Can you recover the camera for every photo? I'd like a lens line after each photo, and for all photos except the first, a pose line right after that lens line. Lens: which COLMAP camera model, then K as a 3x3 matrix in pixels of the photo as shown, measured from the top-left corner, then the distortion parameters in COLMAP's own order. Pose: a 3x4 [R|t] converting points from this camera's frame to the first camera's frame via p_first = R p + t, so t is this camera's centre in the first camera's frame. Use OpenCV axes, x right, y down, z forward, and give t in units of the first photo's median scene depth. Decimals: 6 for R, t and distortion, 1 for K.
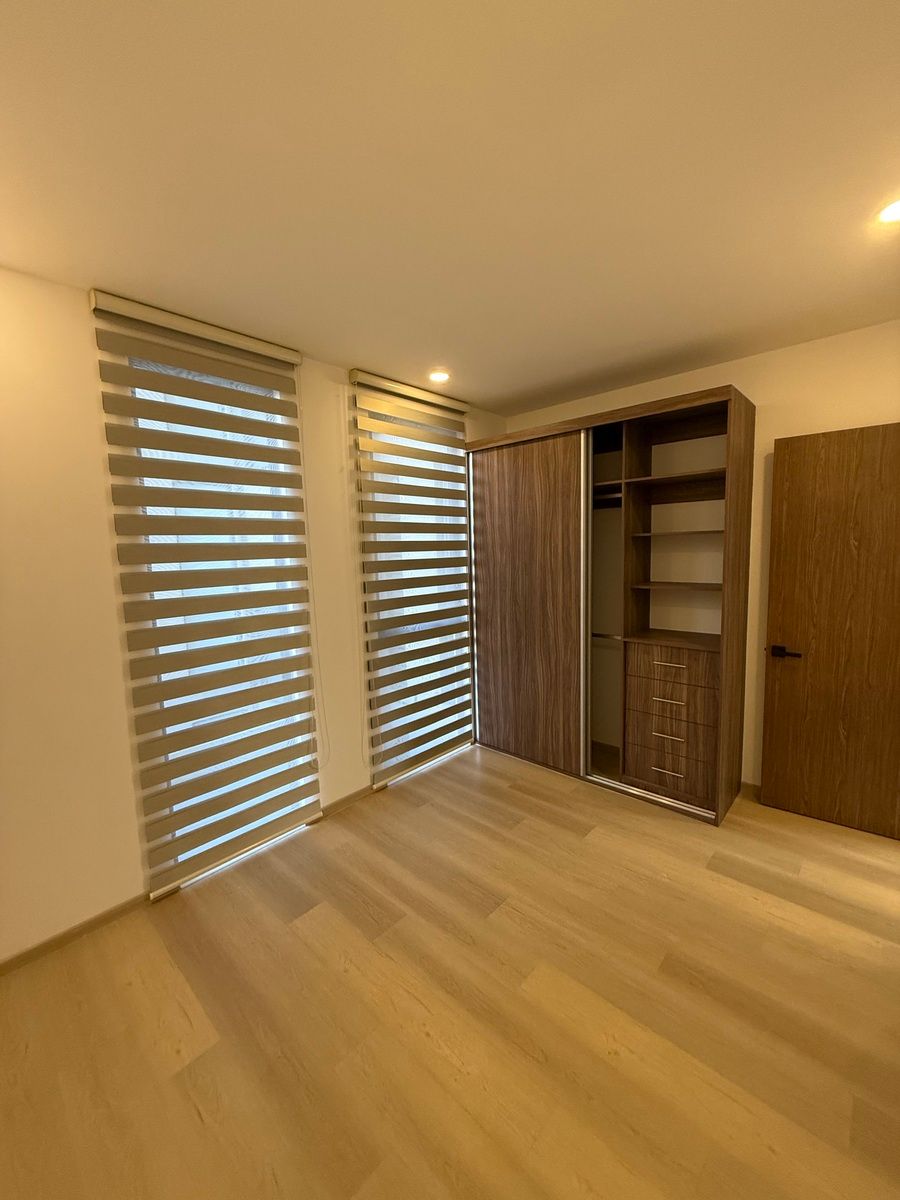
lens RADIAL K [[477.5, 0, 451.6], [0, 477.5, 595.6], [0, 0, 1]] dist [-0.000234, 0.000837]
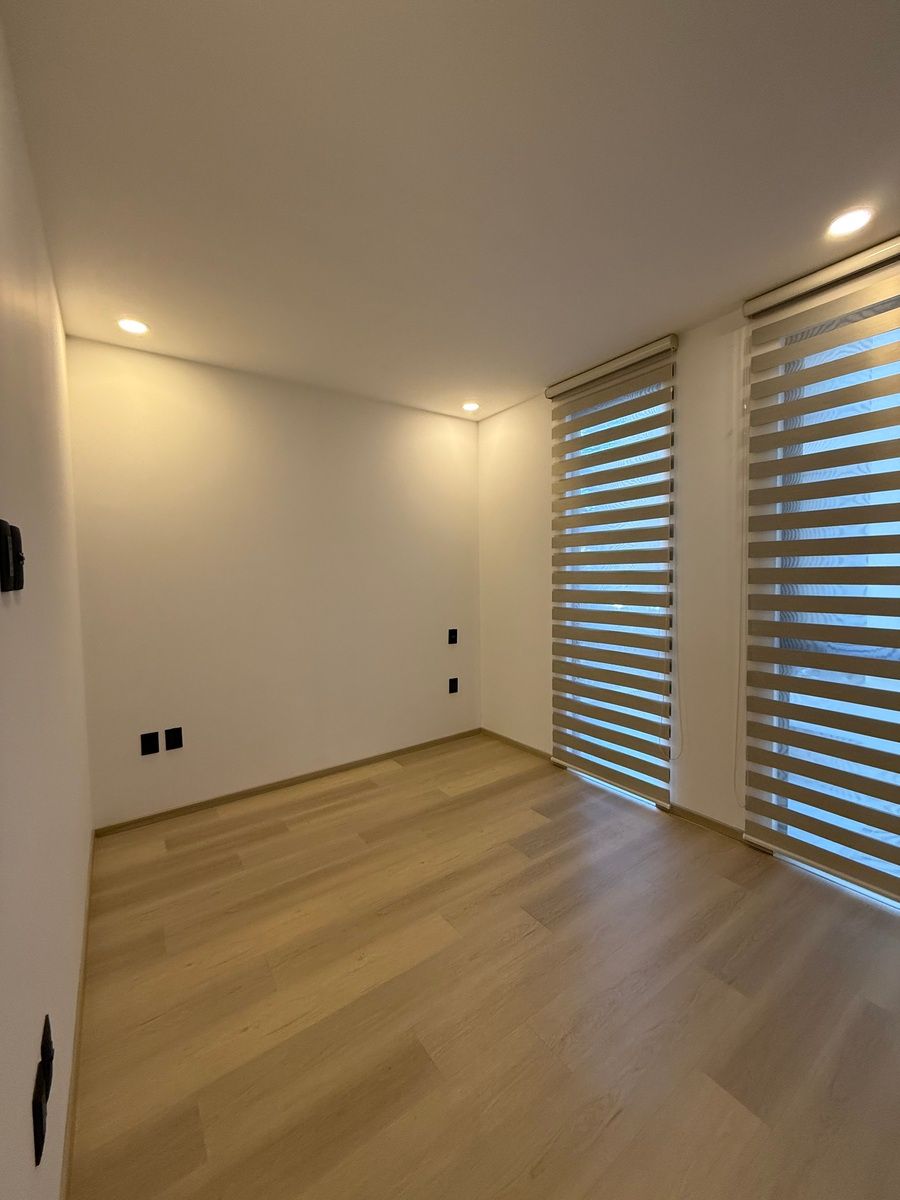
lens RADIAL K [[477.5, 0, 454.0], [0, 477.5, 603.7], [0, 0, 1]] dist [-0.000234, 0.000837]
pose [[-0.204978, 0.090162, -0.974605, 0.881782], [-0.076424, 0.991234, 0.107774, -0.025179], [0.975778, 0.096575, -0.196290, 0.890914]]
